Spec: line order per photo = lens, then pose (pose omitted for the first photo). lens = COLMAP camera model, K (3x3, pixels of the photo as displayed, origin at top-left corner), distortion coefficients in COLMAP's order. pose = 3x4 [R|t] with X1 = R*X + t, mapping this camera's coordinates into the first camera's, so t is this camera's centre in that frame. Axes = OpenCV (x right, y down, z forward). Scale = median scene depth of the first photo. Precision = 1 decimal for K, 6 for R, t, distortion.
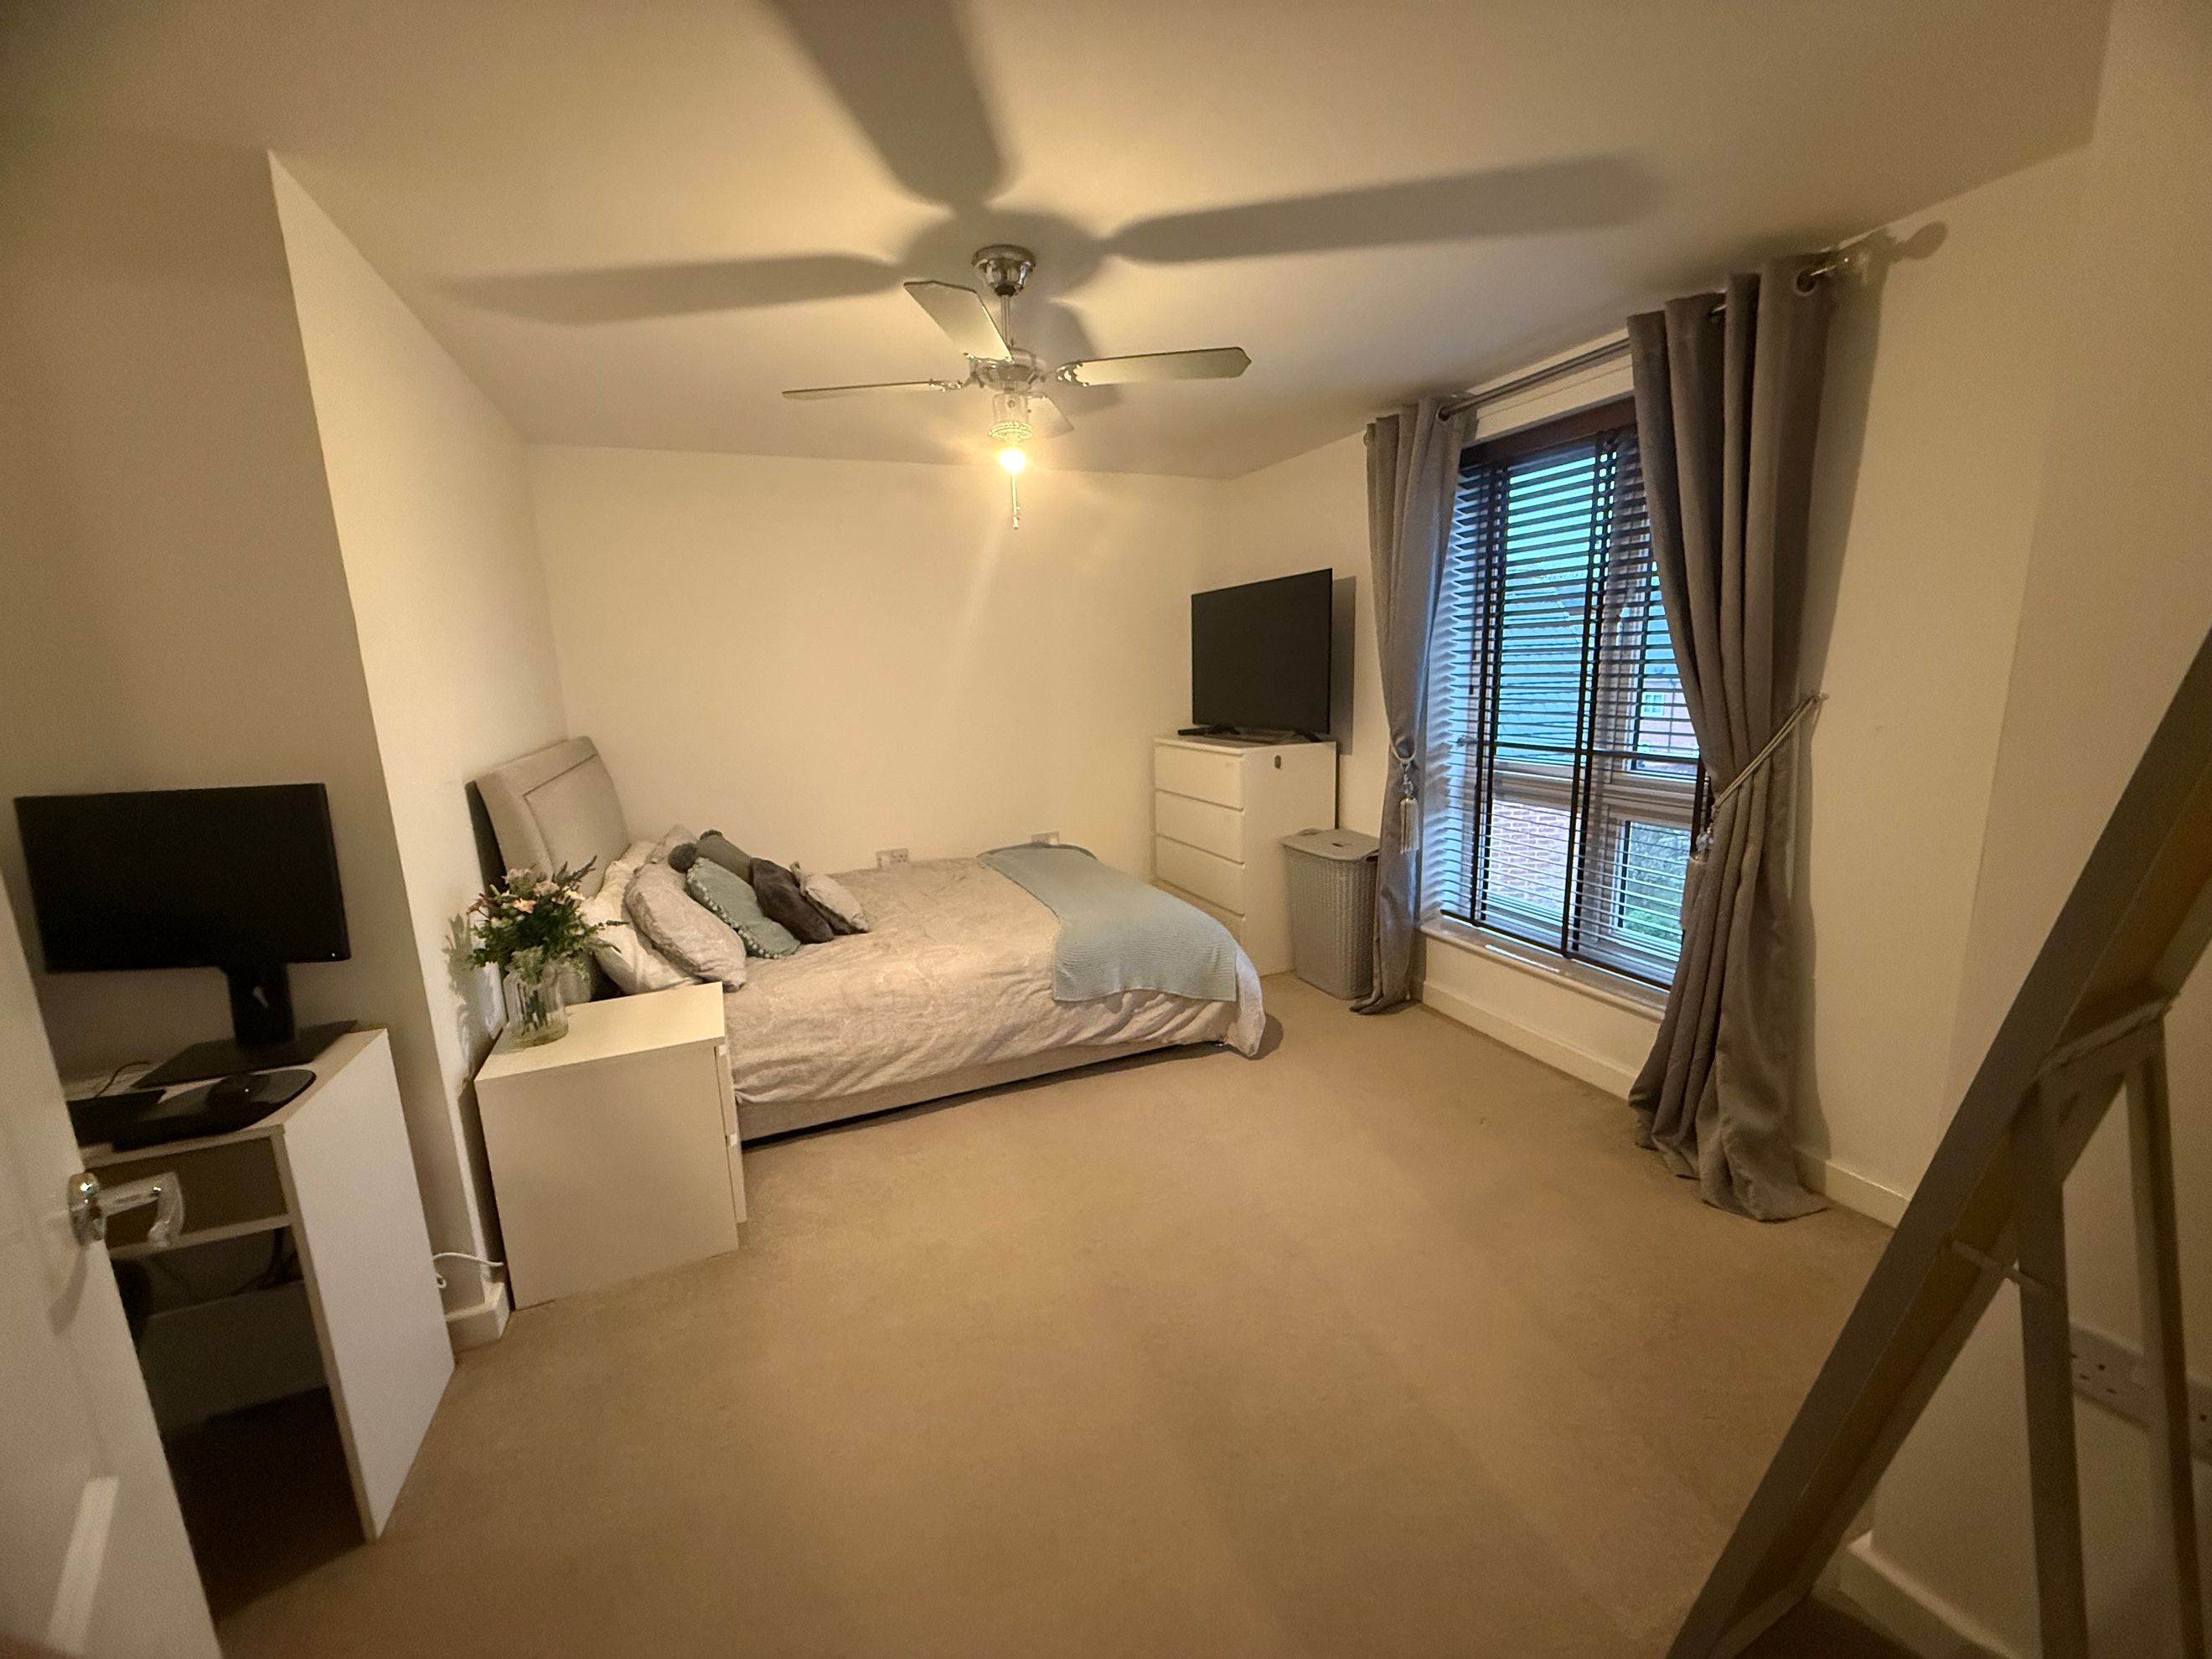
lens RADIAL K [[879.9, 0, 1100.6], [0, 879.9, 832.3], [0, 0, 1]] dist [0.004641, 0.001385]
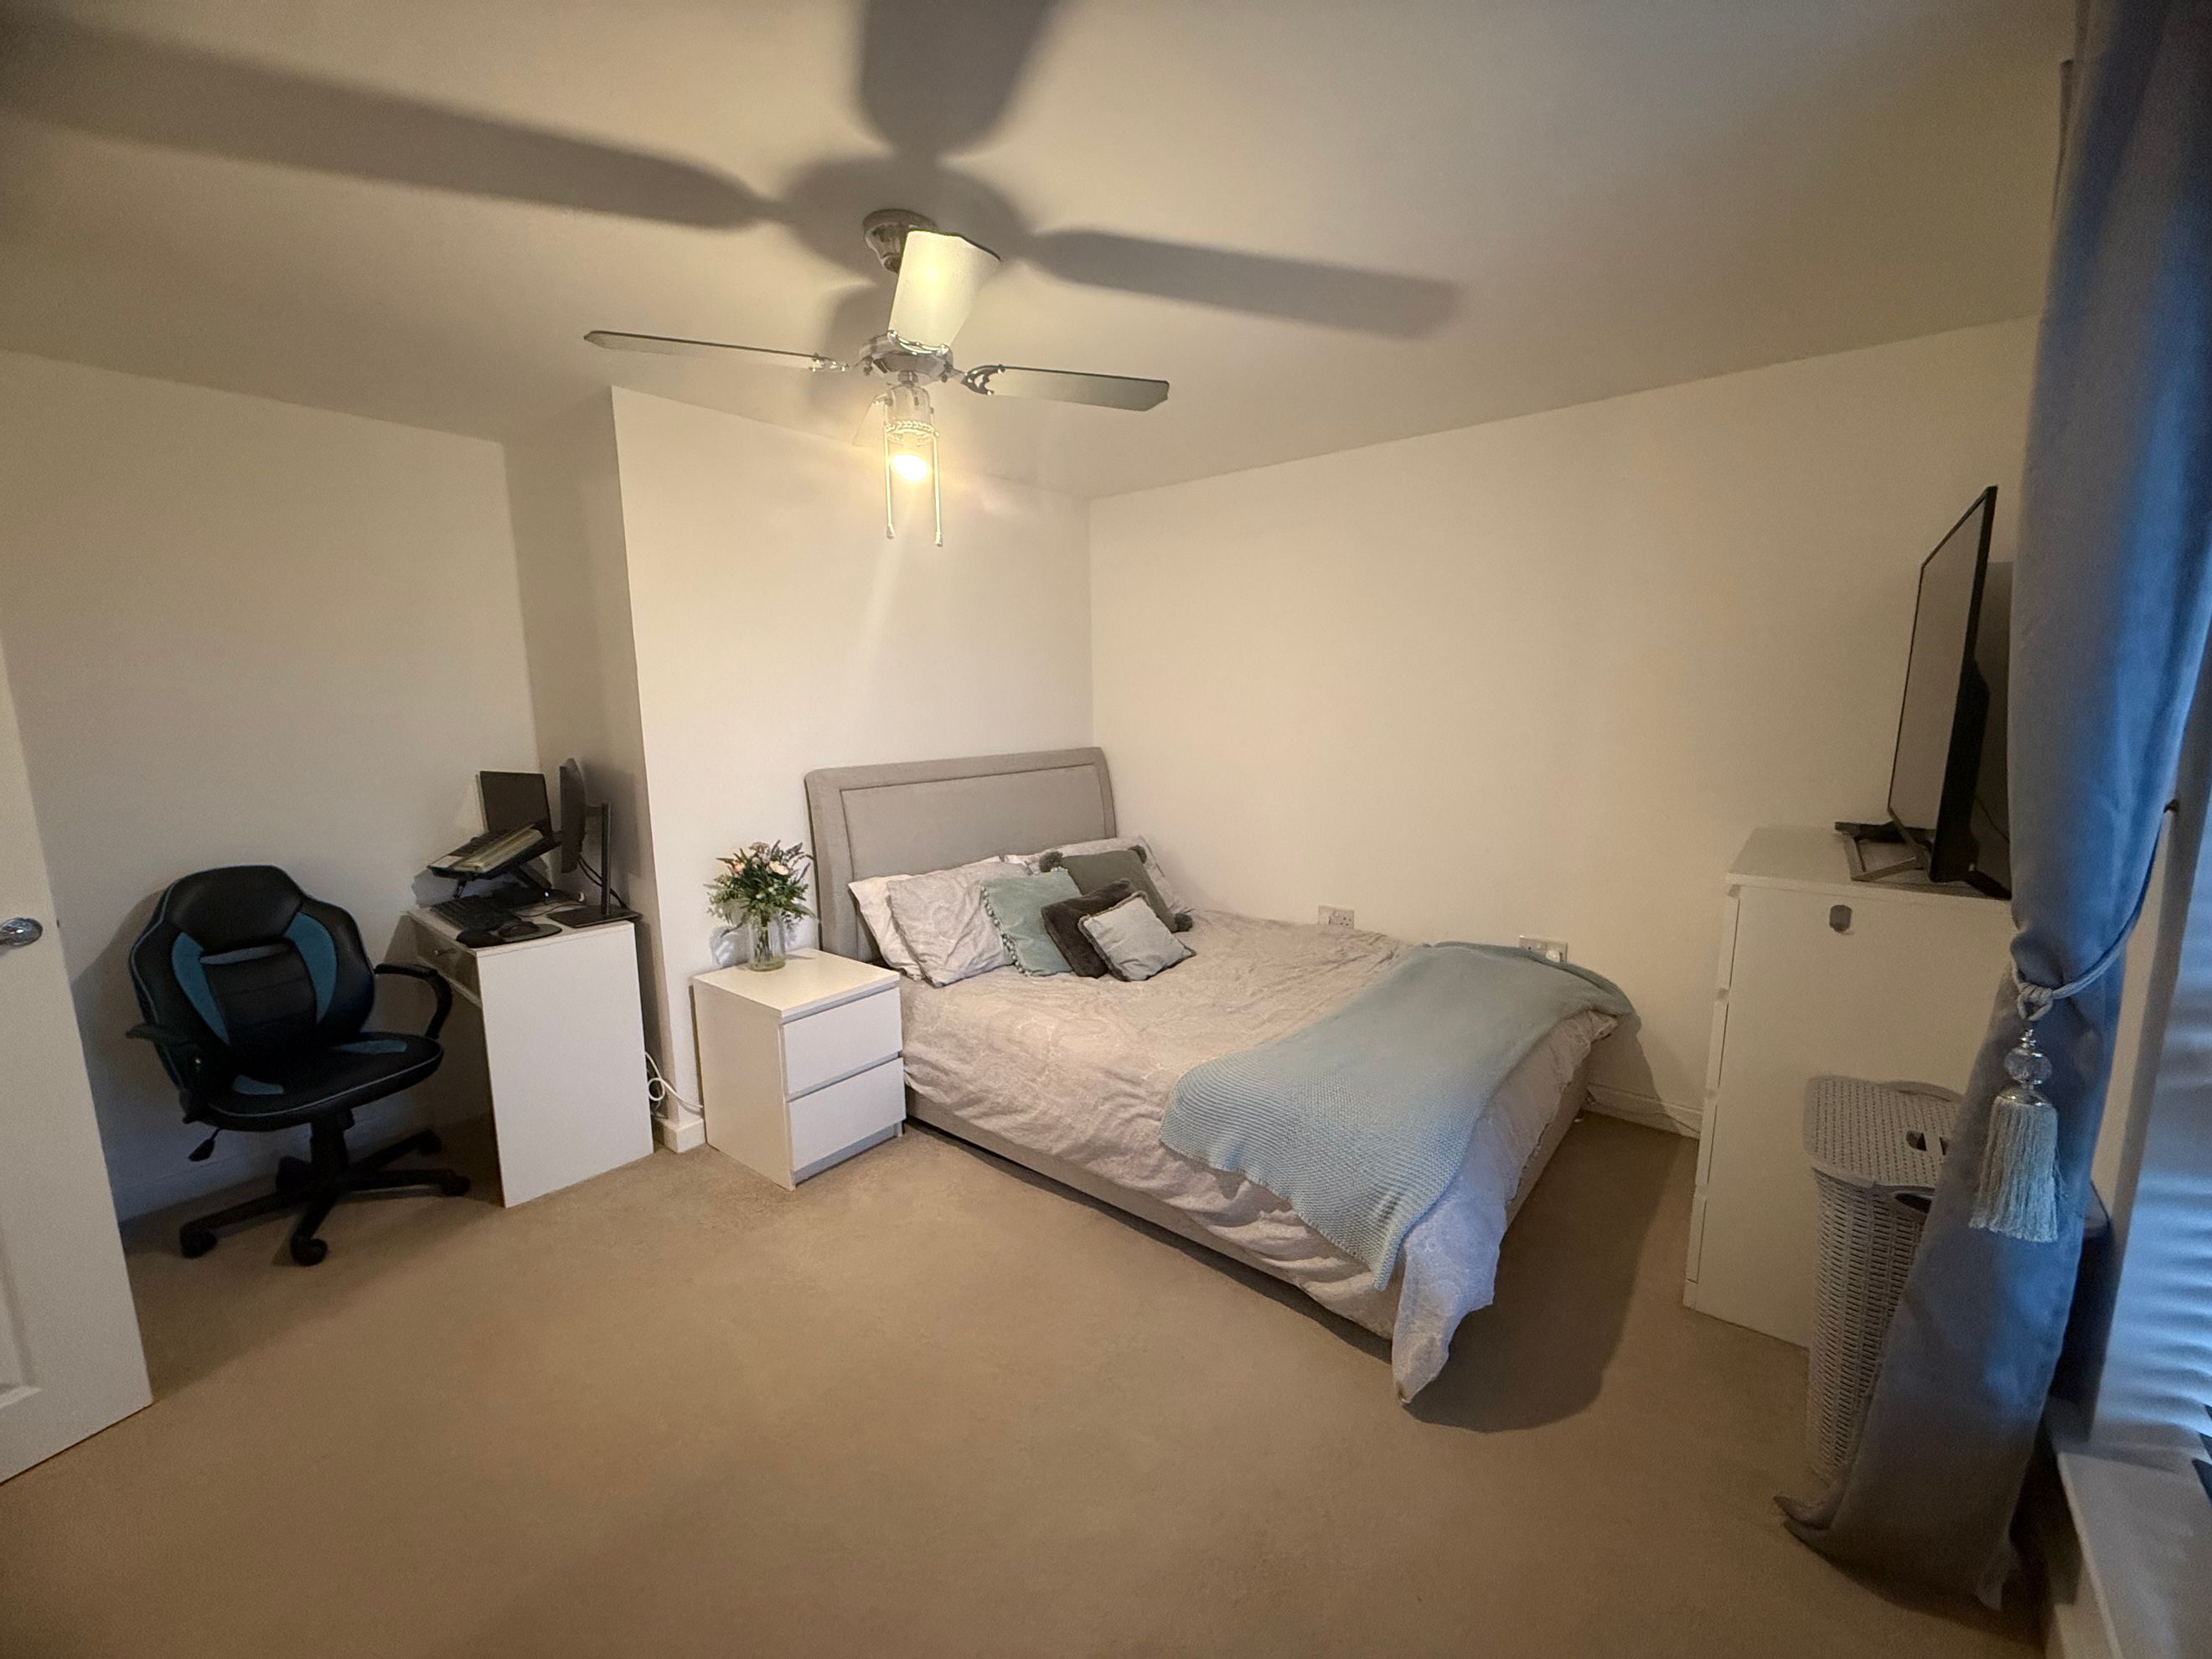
lens RADIAL K [[879.9, 0, 1096.1], [0, 879.9, 832.0], [0, 0, 1]] dist [0.004641, 0.001385]
pose [[0.472662, 0.163216, -0.865997, 0.533242], [-0.168931, 0.981255, 0.092736, -0.130406], [0.864901, 0.102461, 0.491374, 0.535587]]
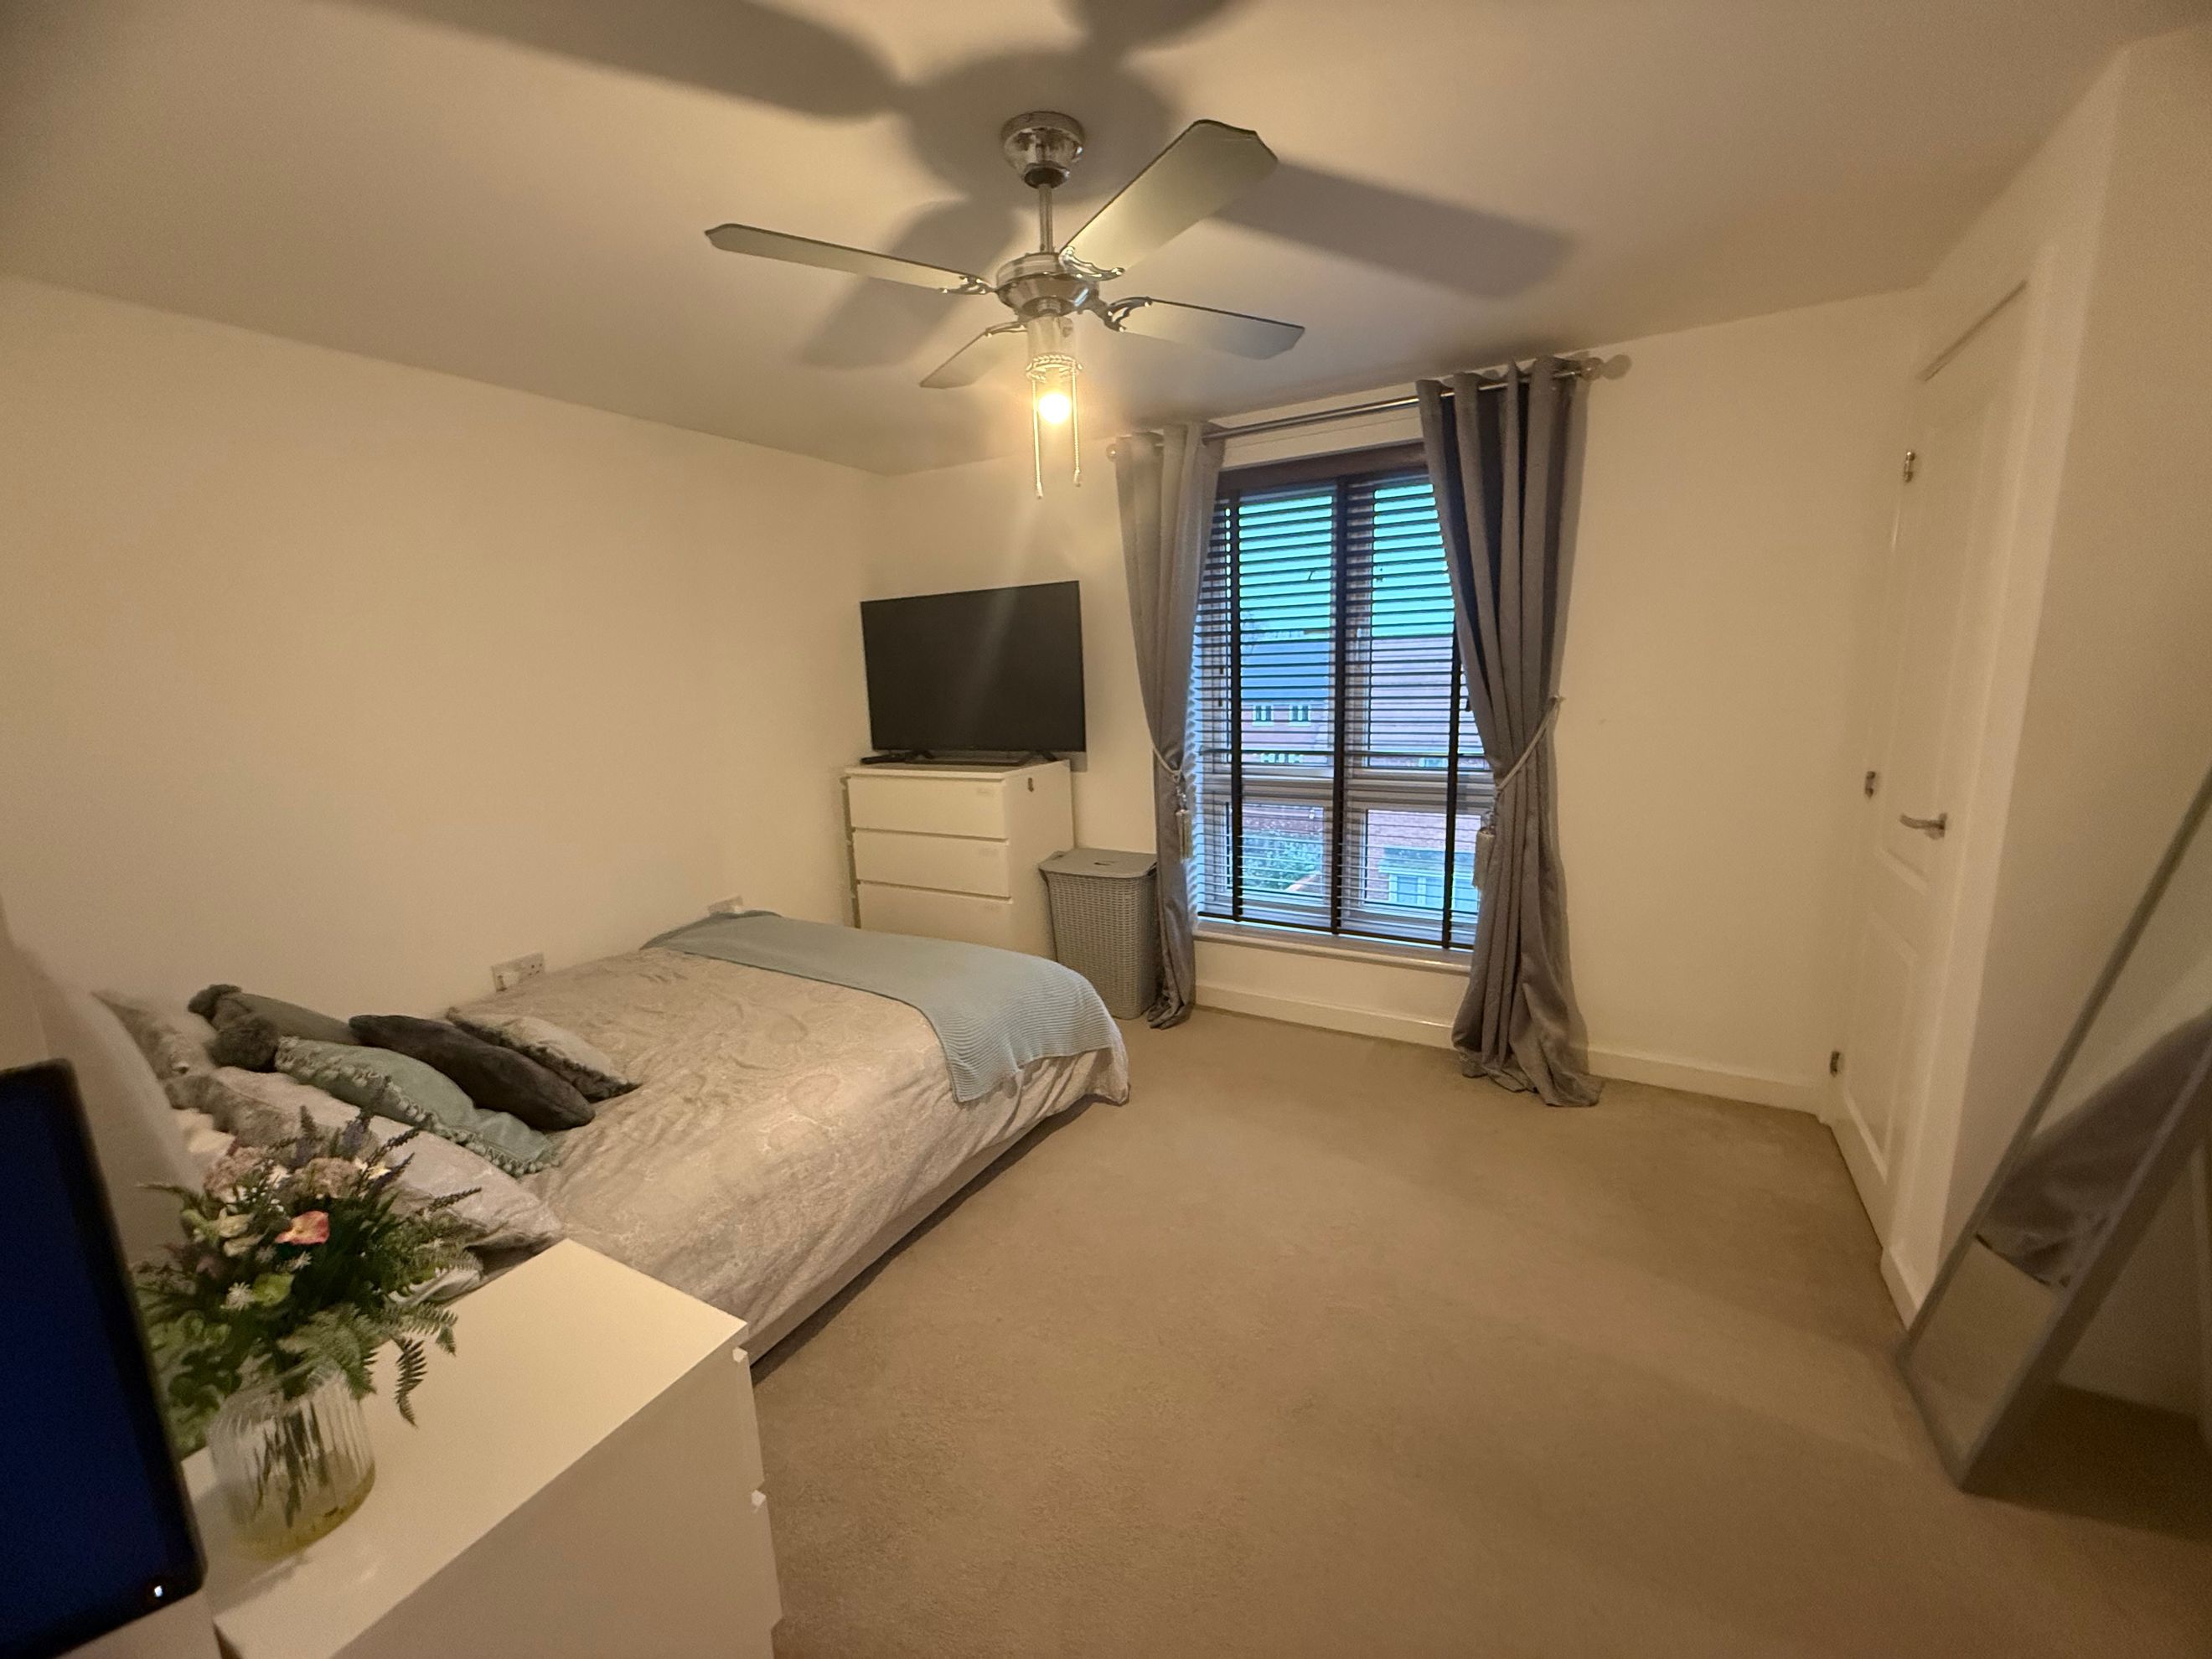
lens RADIAL K [[879.9, 0, 1093.8], [0, 879.9, 830.1], [0, 0, 1]] dist [0.004641, 0.001385]
pose [[0.798563, -0.108371, 0.592075, -0.388746], [0.123383, 0.992243, 0.015203, -0.048580], [-0.589129, 0.060911, 0.805740, 0.270508]]
